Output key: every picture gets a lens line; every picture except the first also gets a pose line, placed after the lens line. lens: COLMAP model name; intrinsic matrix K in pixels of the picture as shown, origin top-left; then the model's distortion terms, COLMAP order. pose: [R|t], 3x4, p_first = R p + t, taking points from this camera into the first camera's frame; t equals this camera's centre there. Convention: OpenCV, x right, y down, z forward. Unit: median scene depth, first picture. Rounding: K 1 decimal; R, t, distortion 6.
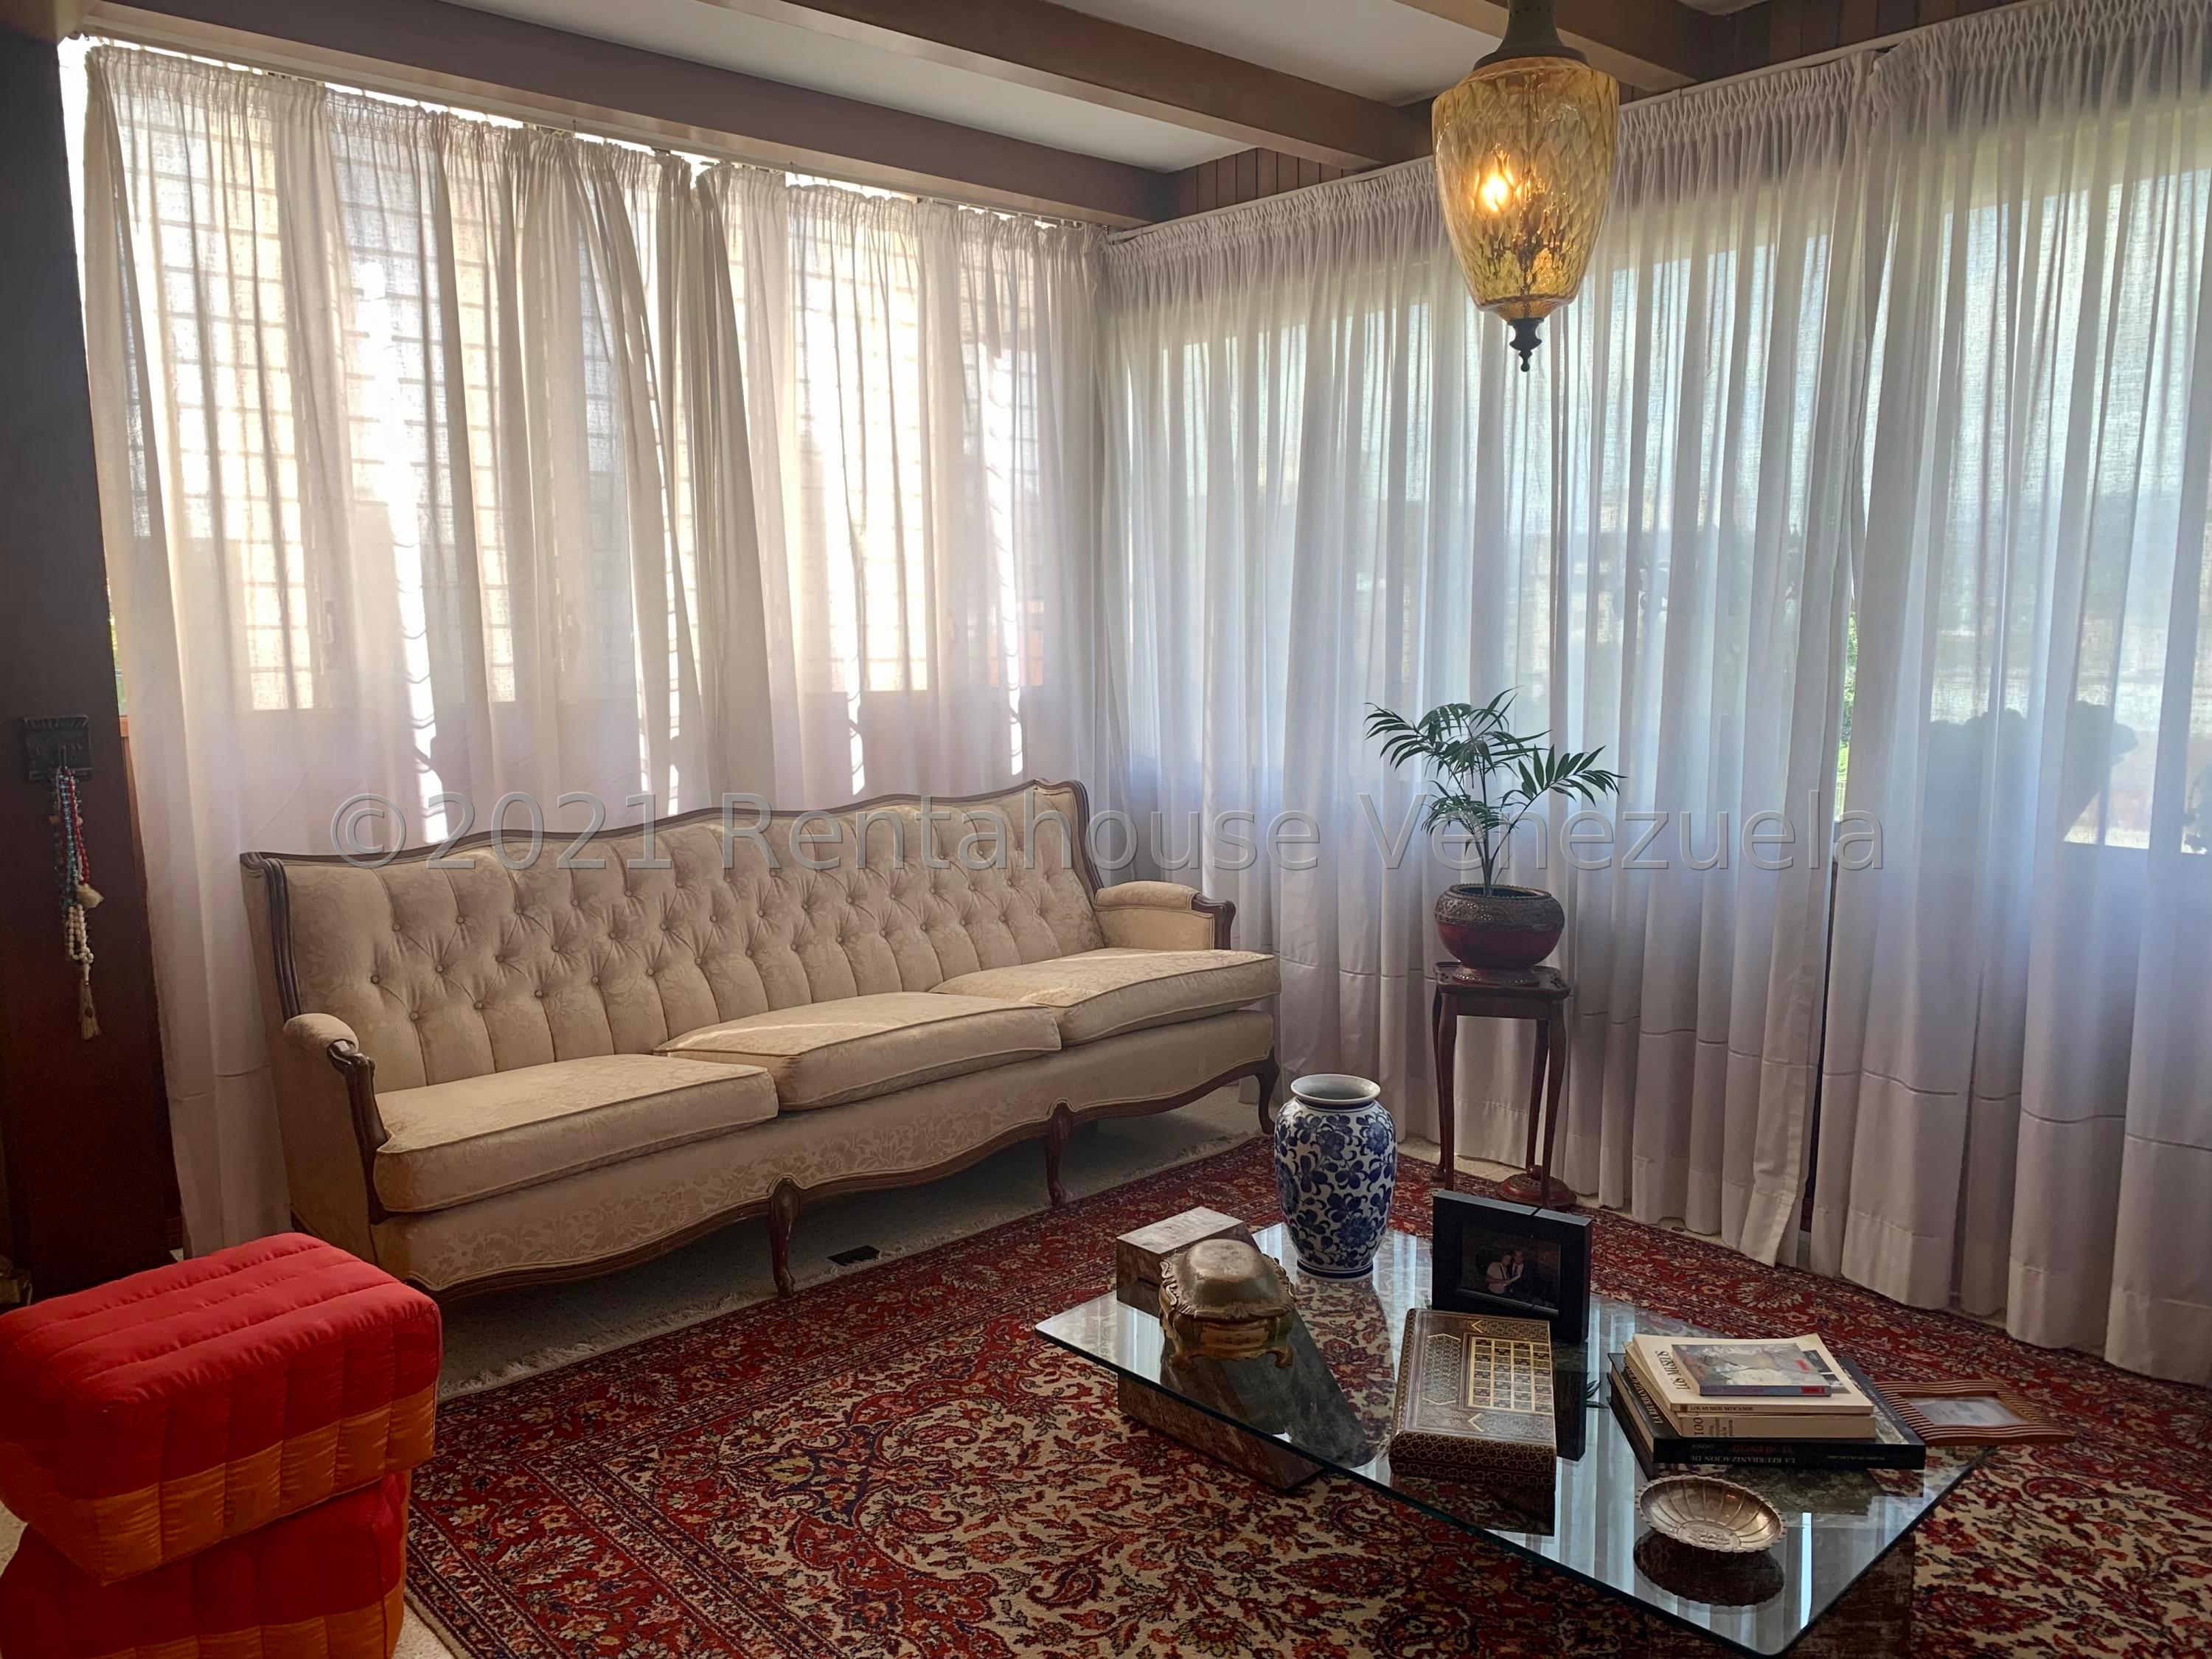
lens RADIAL K [[1708.4, 0, 1086.8], [0, 1708.4, 827.1], [0, 0, 1]] dist [0.039298, -0.047509]
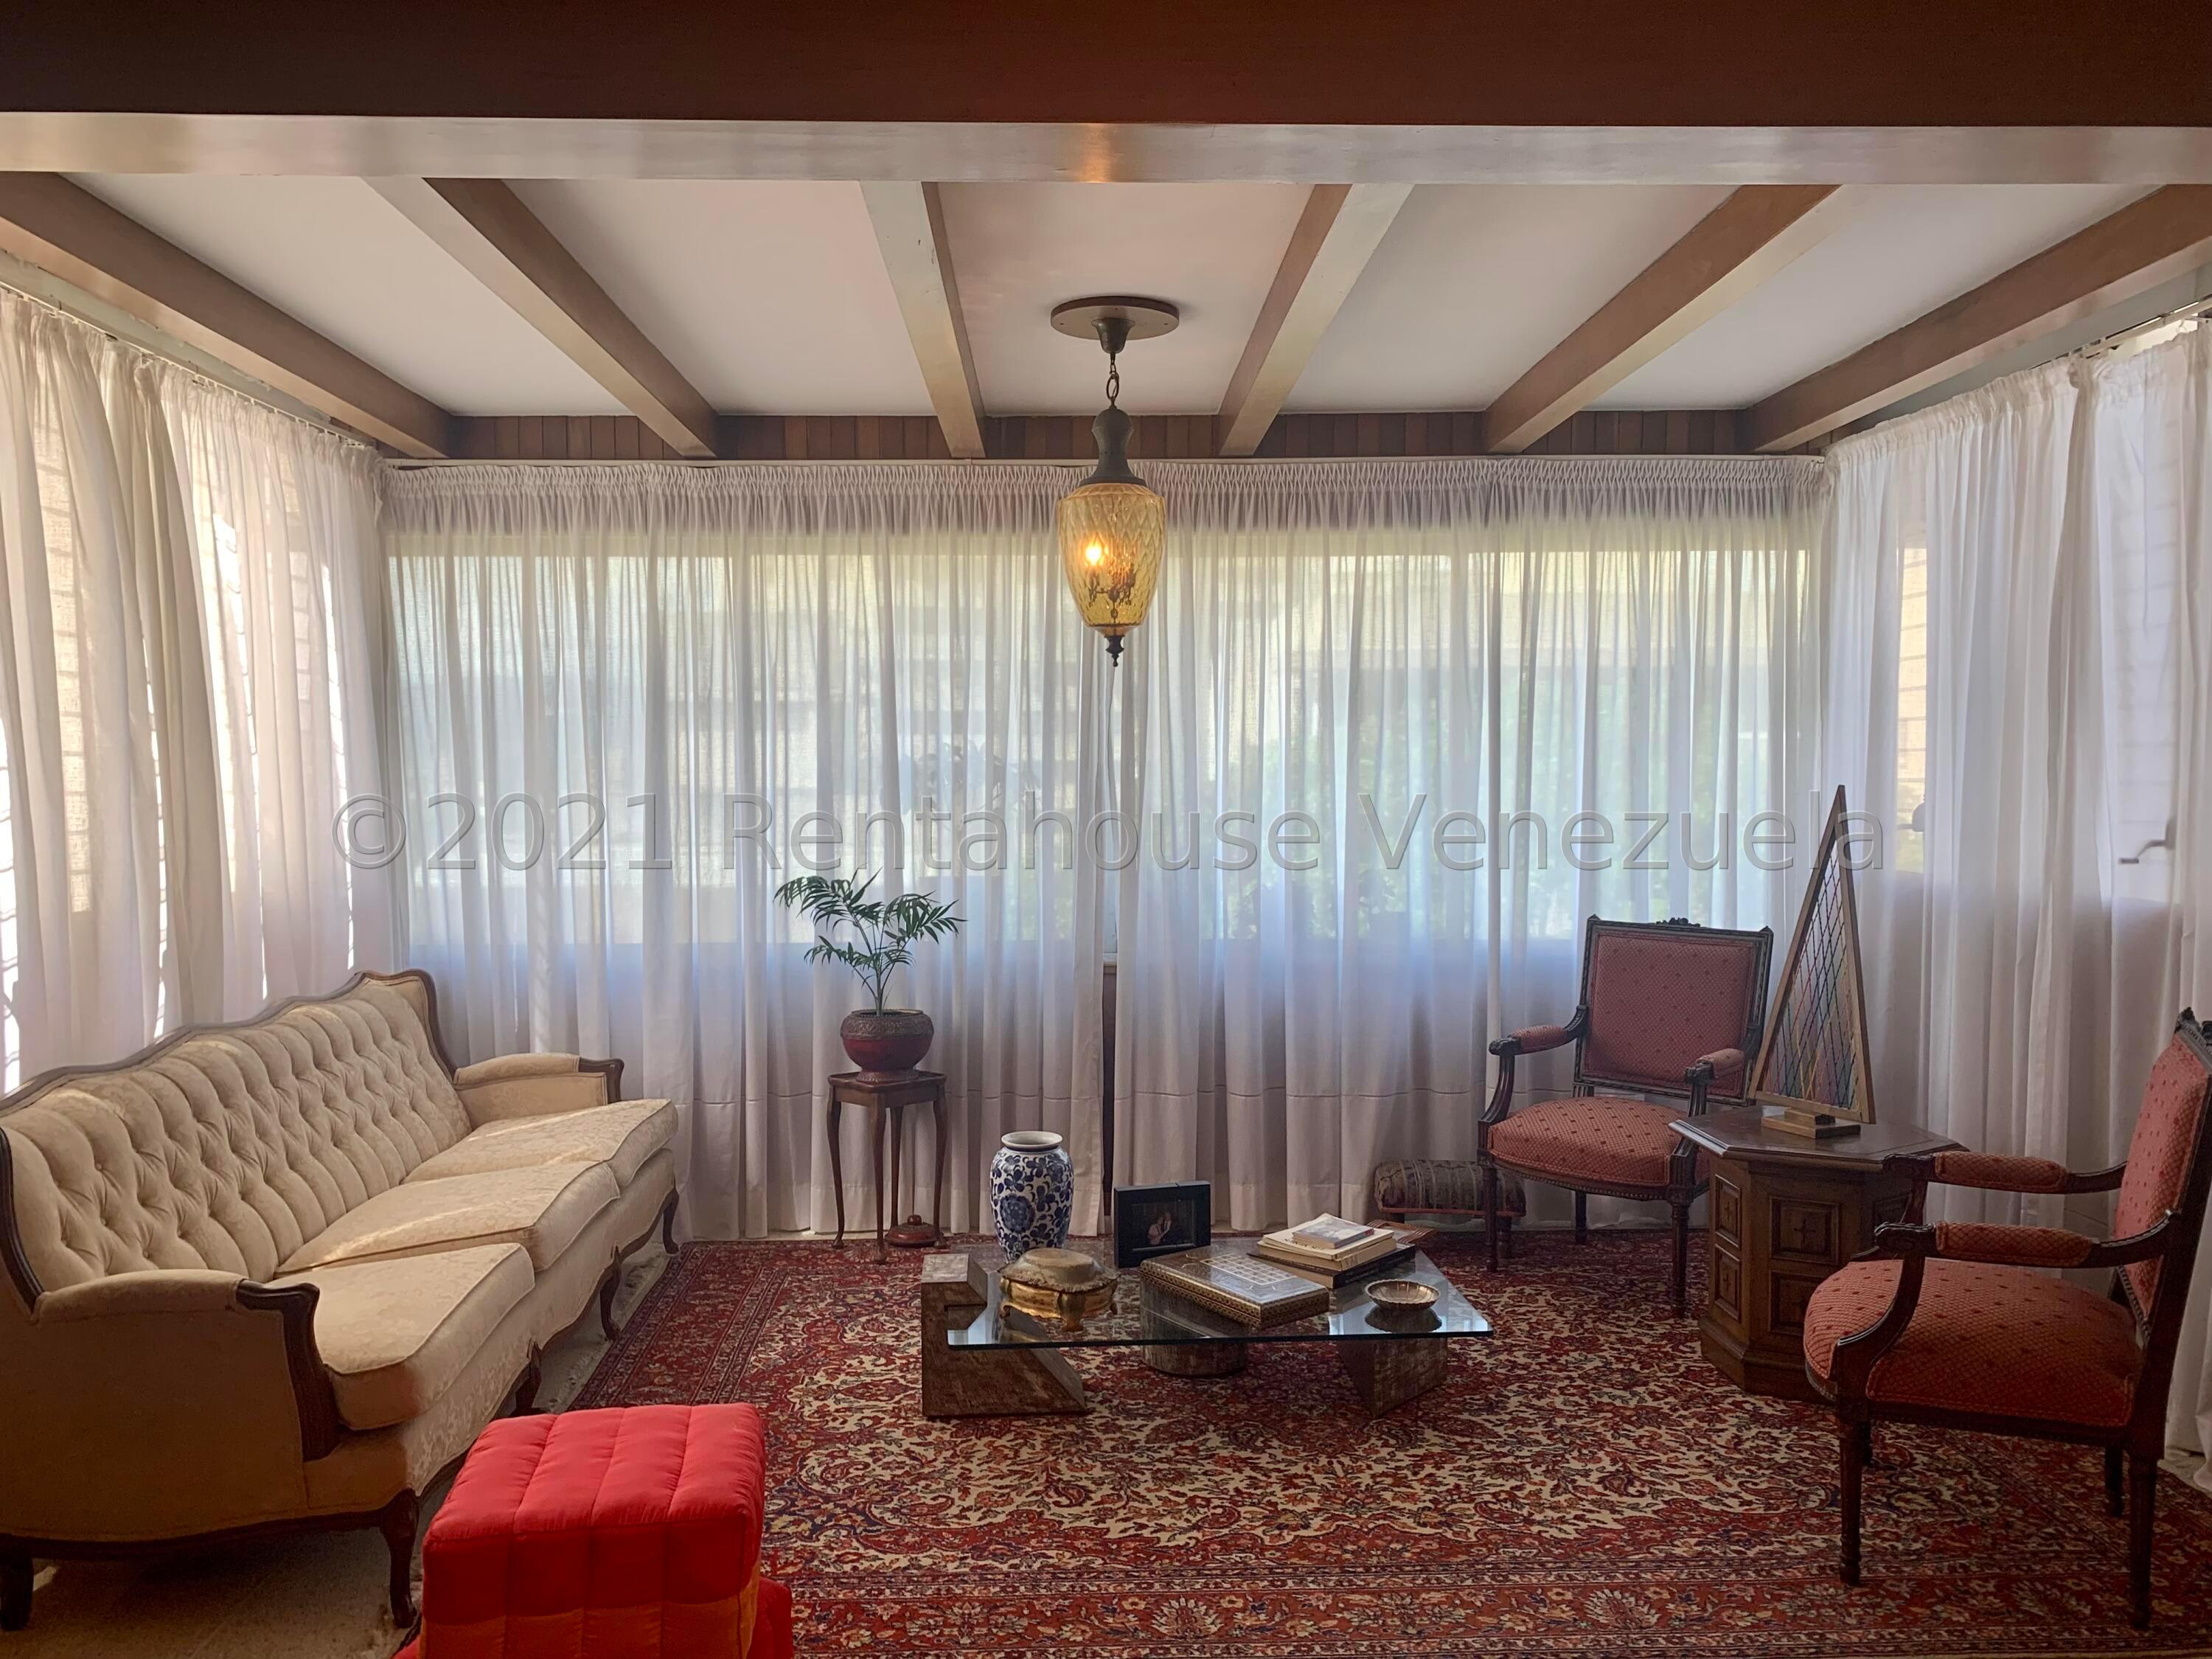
lens RADIAL K [[1697.0, 0, 1095.6], [0, 1697.0, 823.5], [0, 0, 1]] dist [0.043852, -0.059899]
pose [[0.639189, -0.022972, 0.768707, -0.908229], [0.099880, 0.993568, -0.053360, -0.030487], [-0.762536, 0.110885, 0.637372, 0.011088]]
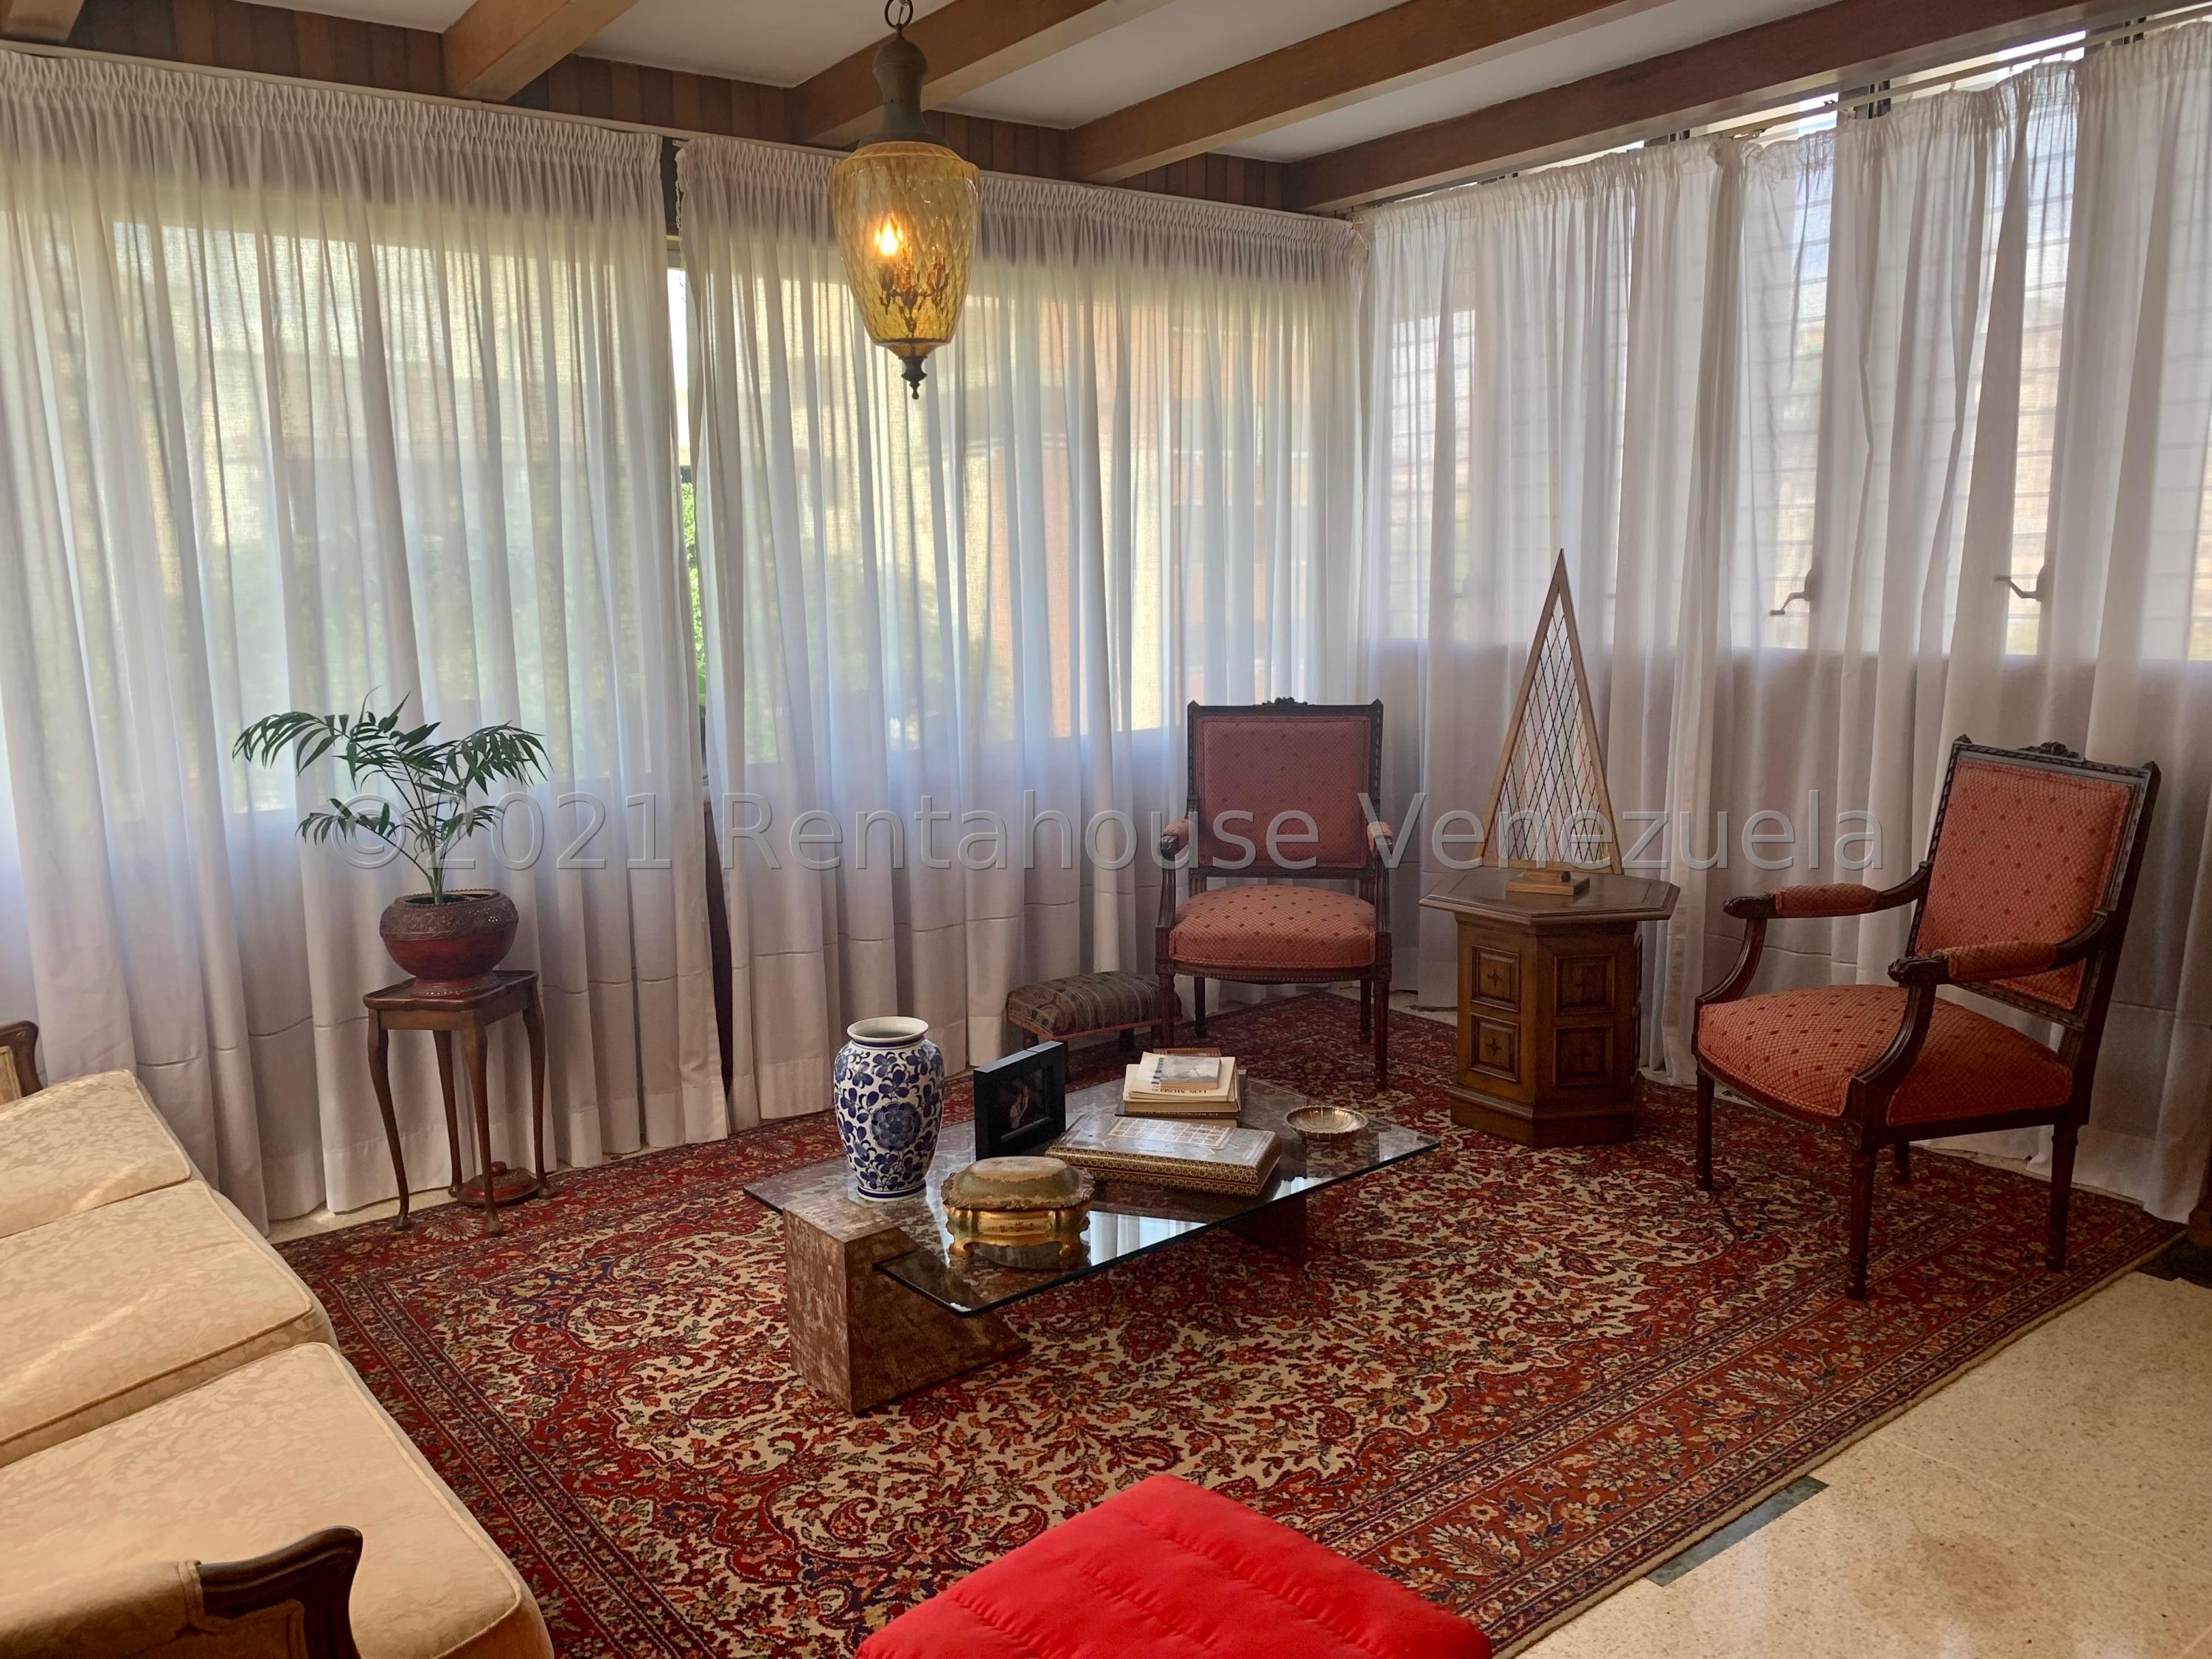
lens RADIAL K [[1690.6, 0, 1103.4], [0, 1690.6, 835.6], [0, 0, 1]] dist [0.061387, -0.092773]
pose [[0.075861, -0.156533, 0.984755, -0.894408], [0.149772, 0.978185, 0.143951, -0.105700], [-0.985806, 0.136569, 0.097650, 0.727227]]
